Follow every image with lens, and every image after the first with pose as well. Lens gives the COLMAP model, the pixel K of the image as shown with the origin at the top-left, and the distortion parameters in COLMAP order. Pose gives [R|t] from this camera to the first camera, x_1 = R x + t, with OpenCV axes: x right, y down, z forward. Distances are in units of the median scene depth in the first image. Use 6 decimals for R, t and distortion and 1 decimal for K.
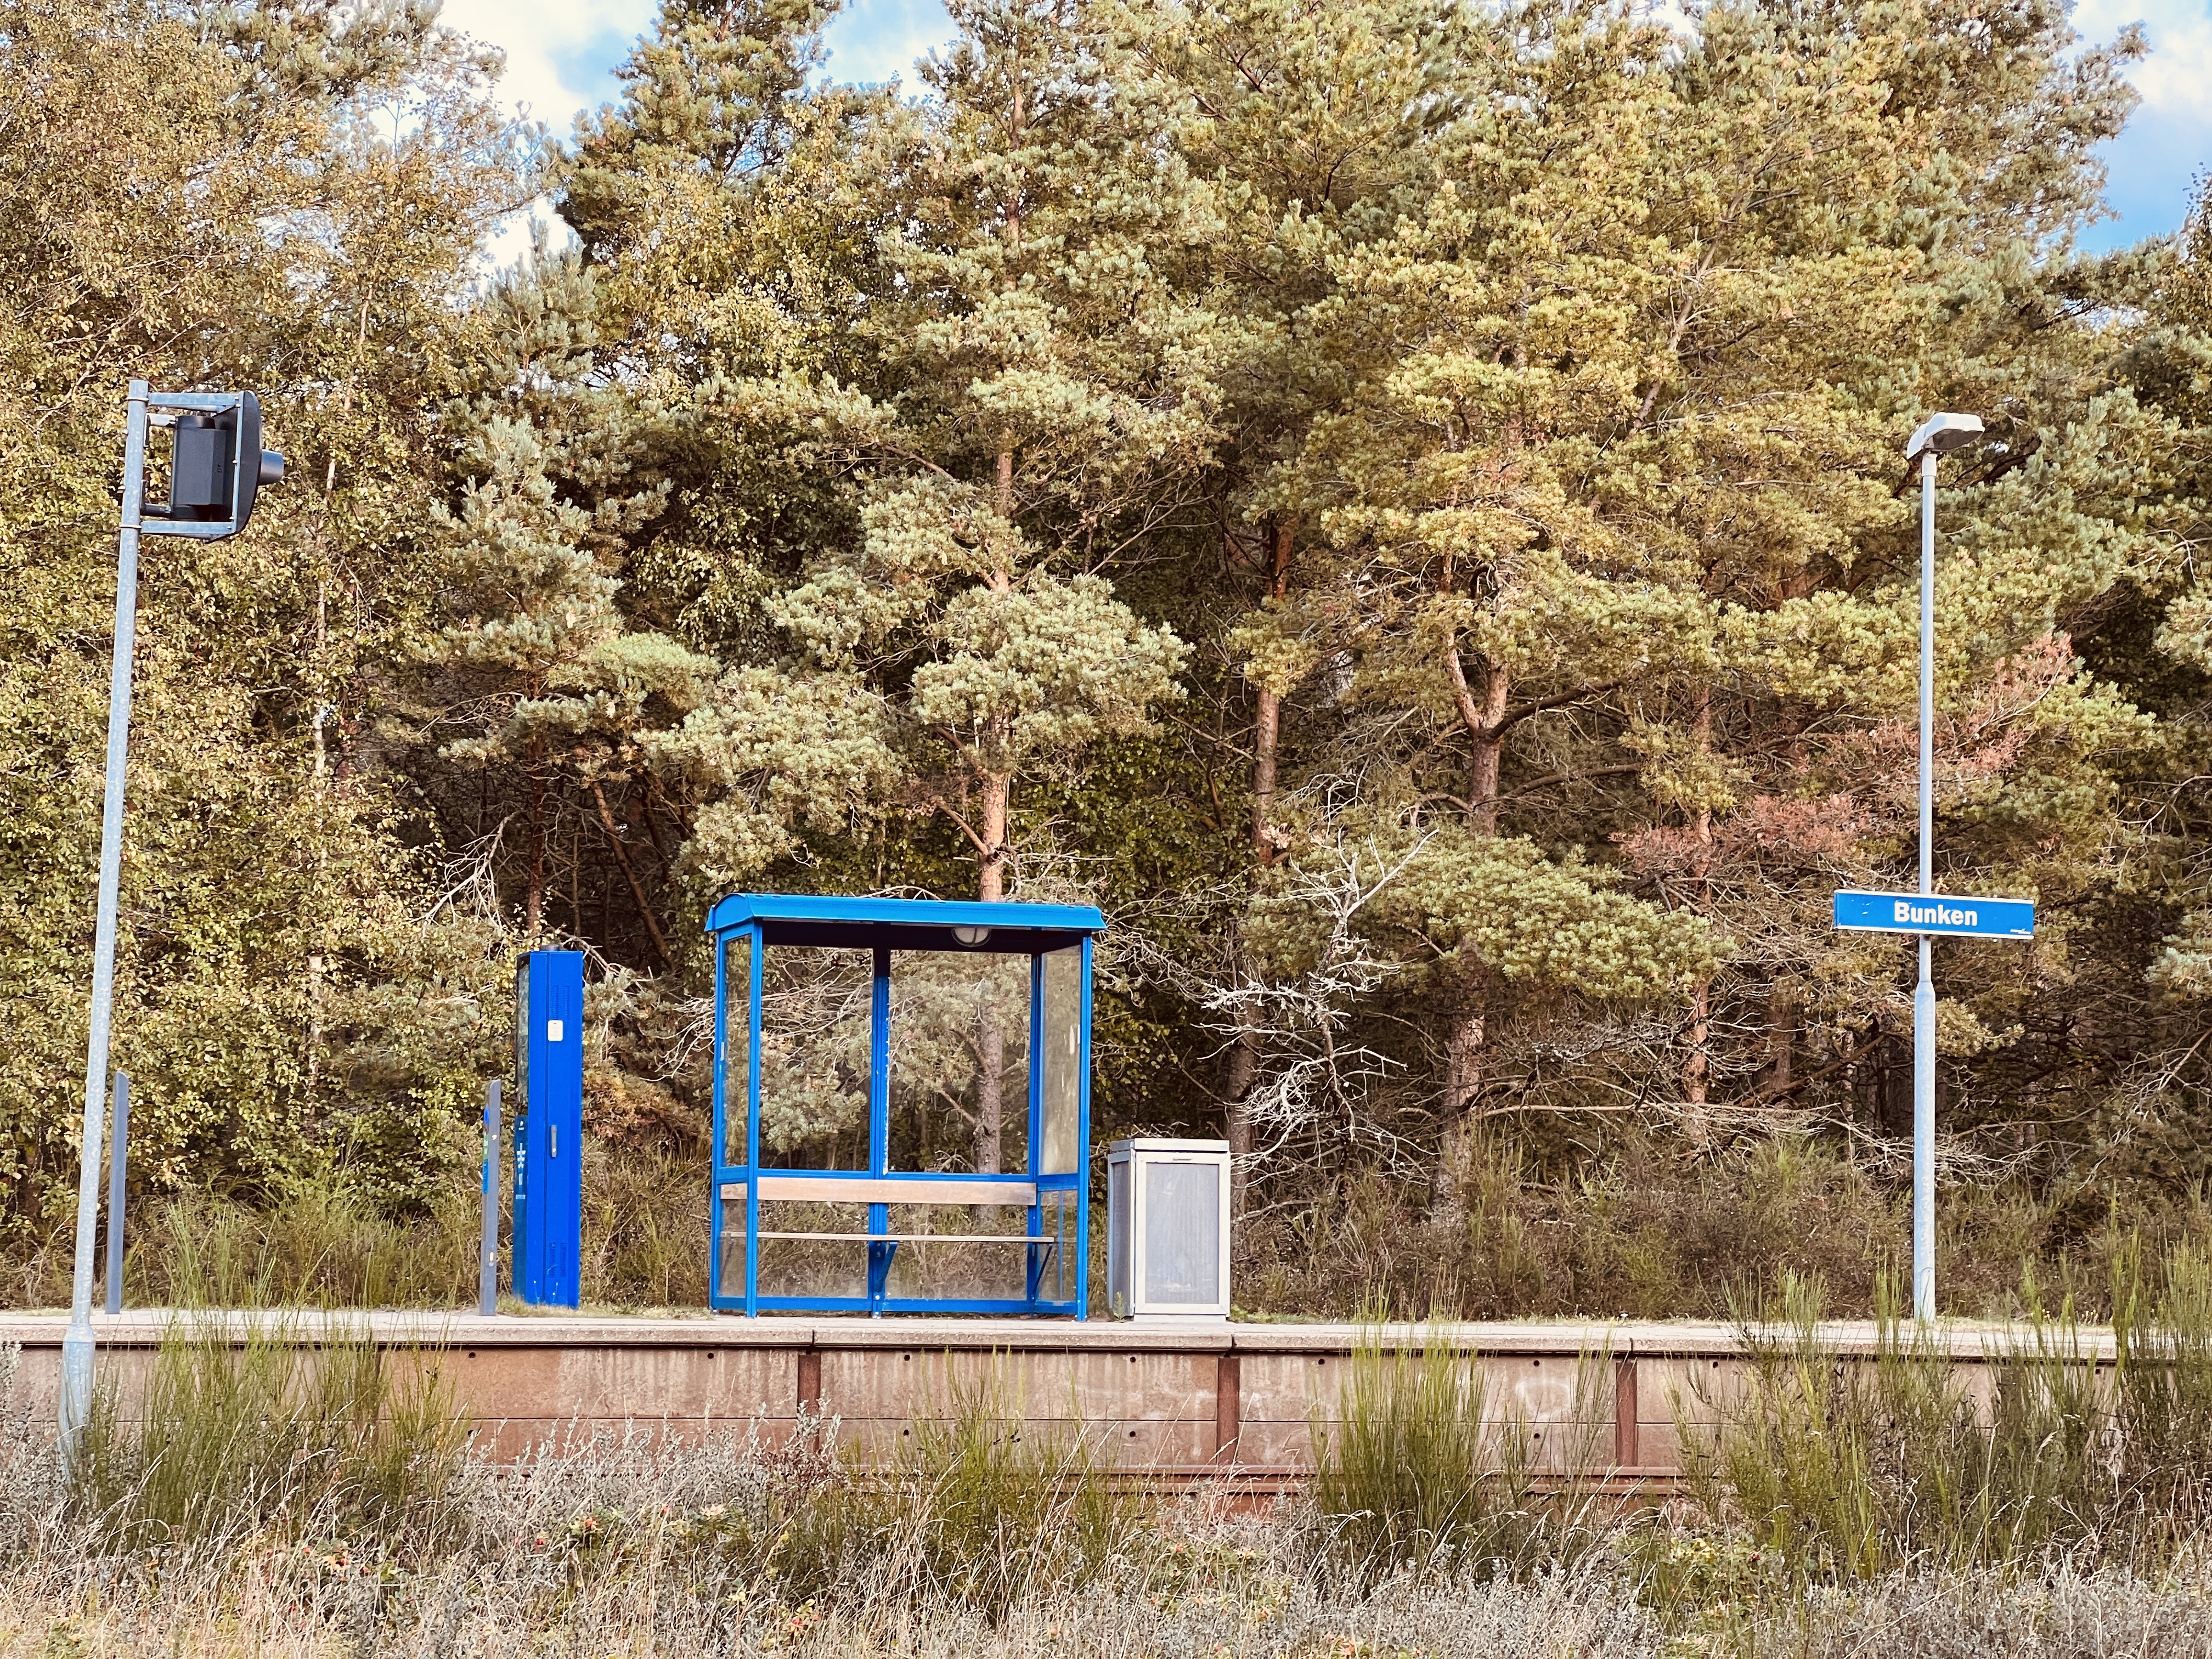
lens RADIAL K [[4869.7, 0, 1106.0], [0, 4869.7, 829.5], [0, 0, 1]] dist [-0.032764, 0.113110]
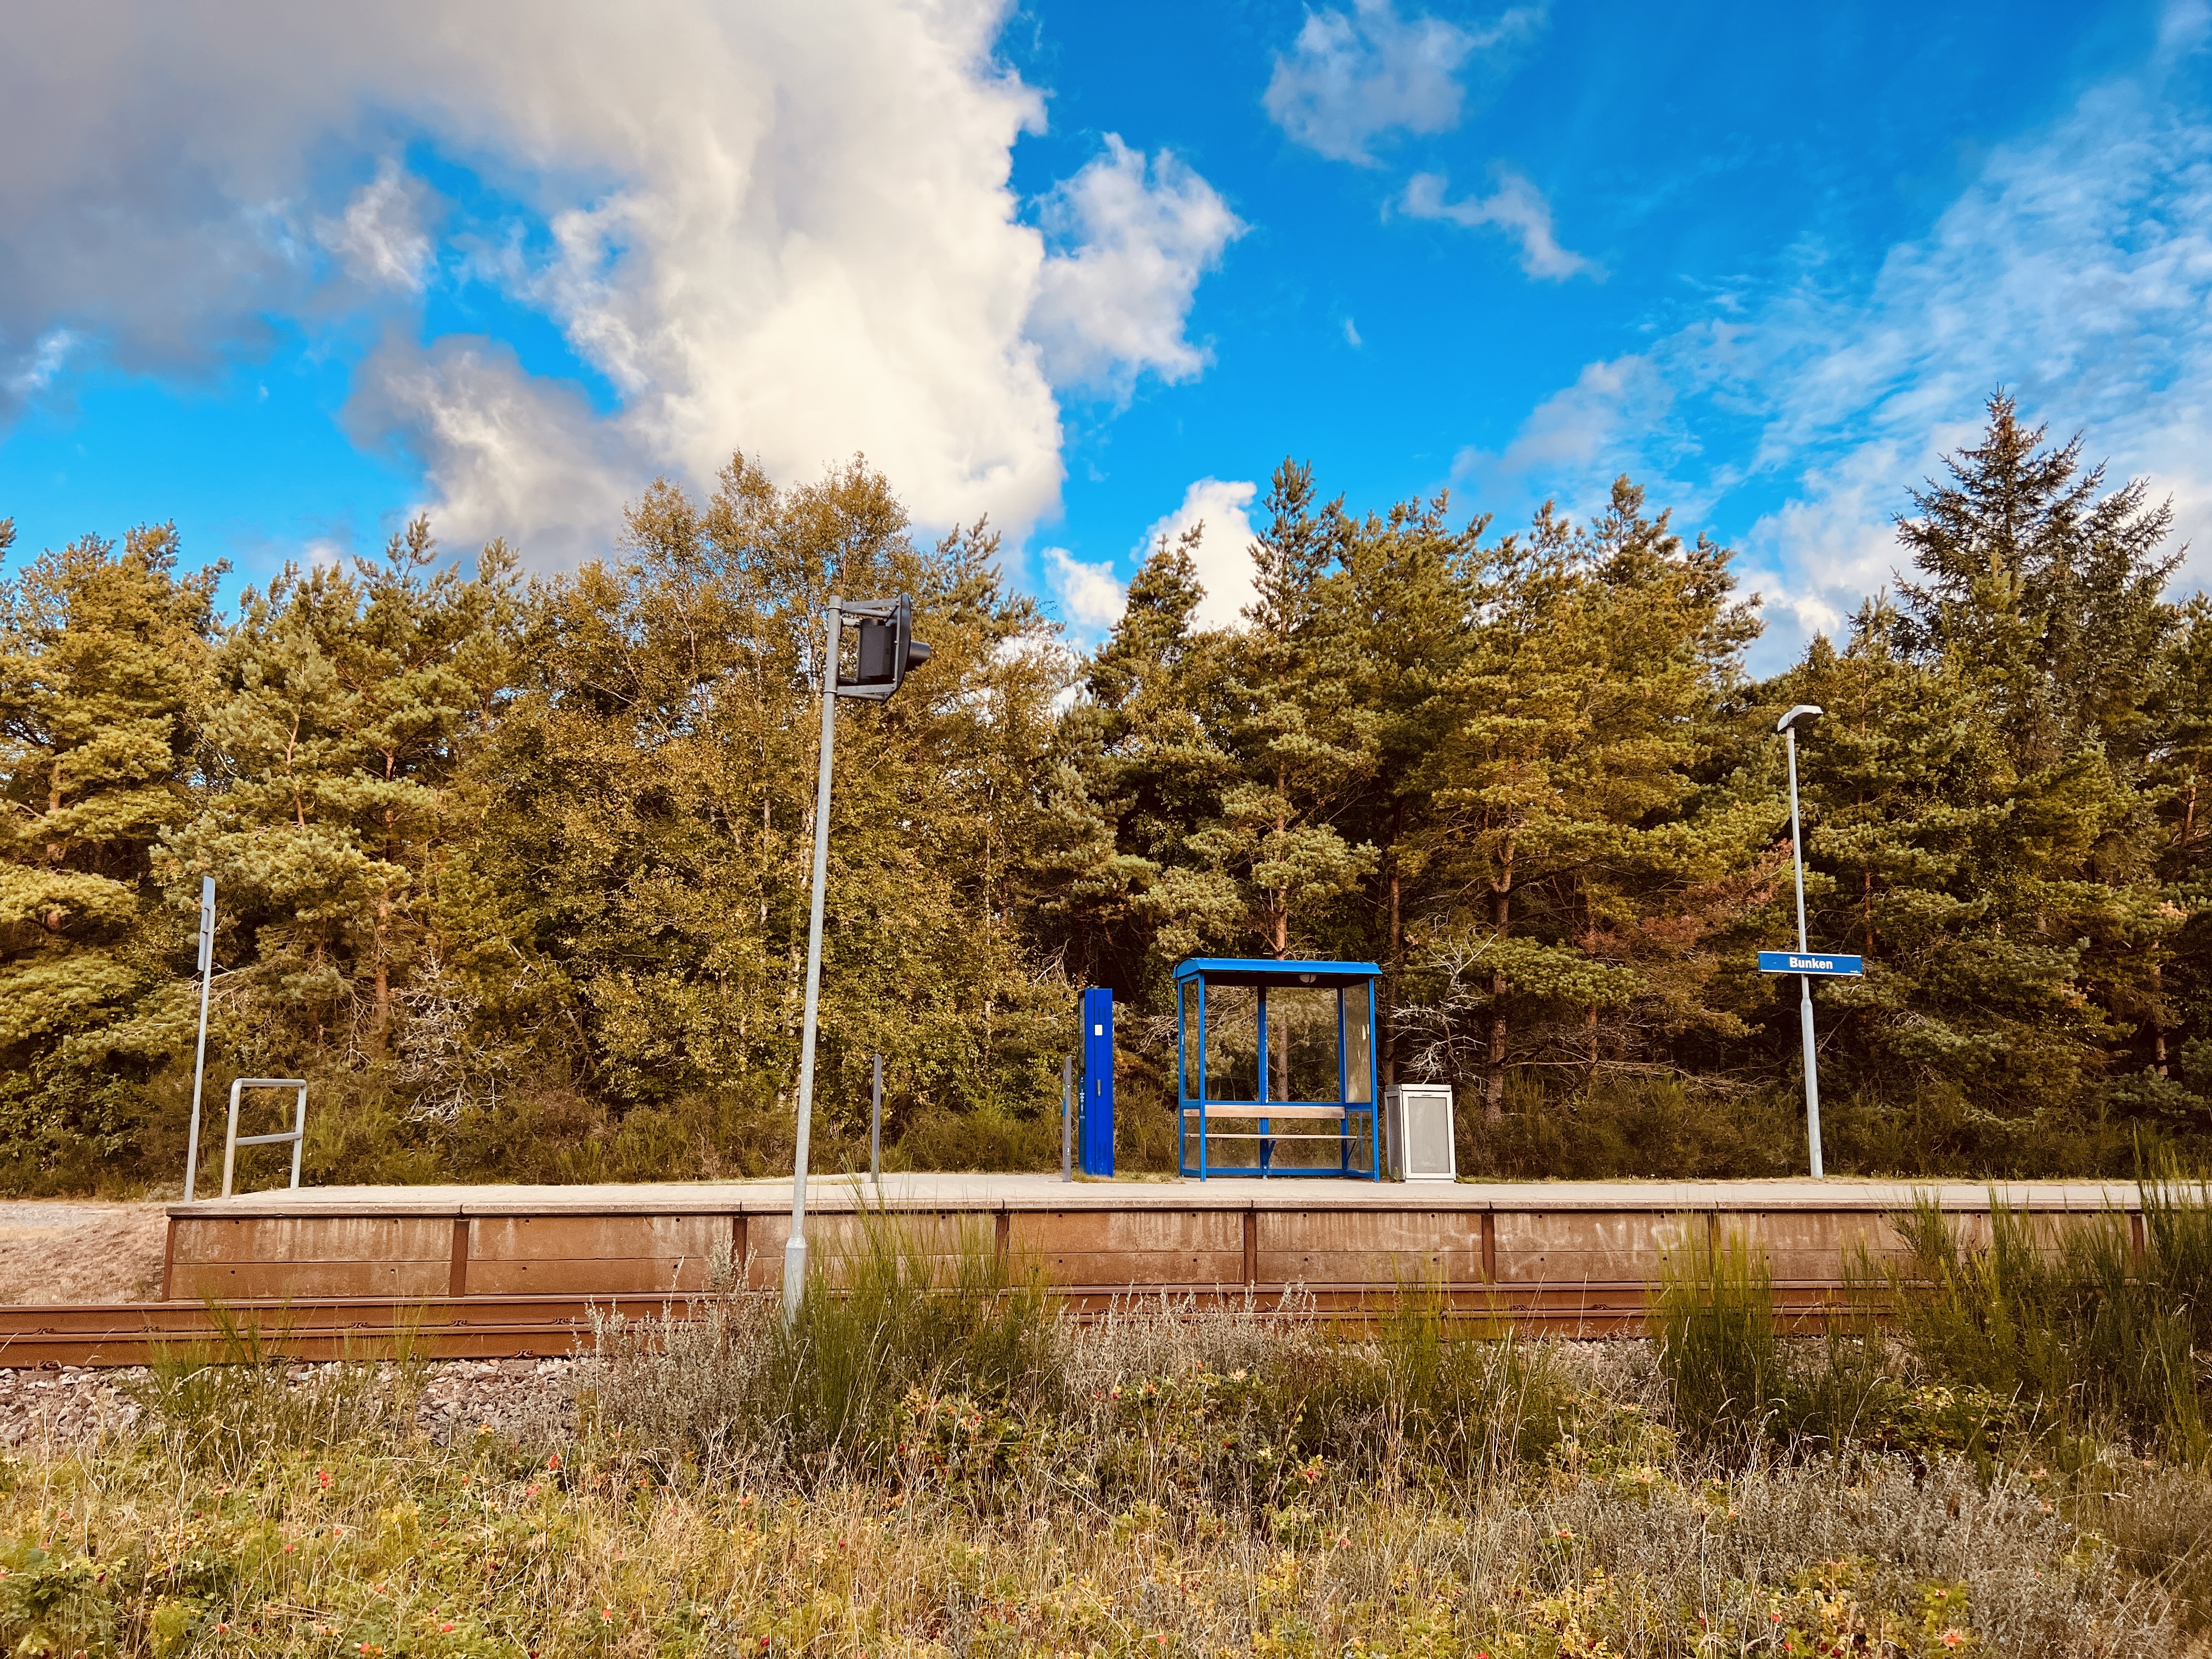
lens RADIAL K [[1671.7, 0, 1109.6], [0, 1671.7, 796.3], [0, 0, 1]] dist [0.061803, -0.069578]
pose [[0.995369, -0.024302, -0.093000, -0.031087], [0.015067, 0.994998, -0.098751, 0.009948], [0.094935, 0.096892, 0.990757, 0.229206]]
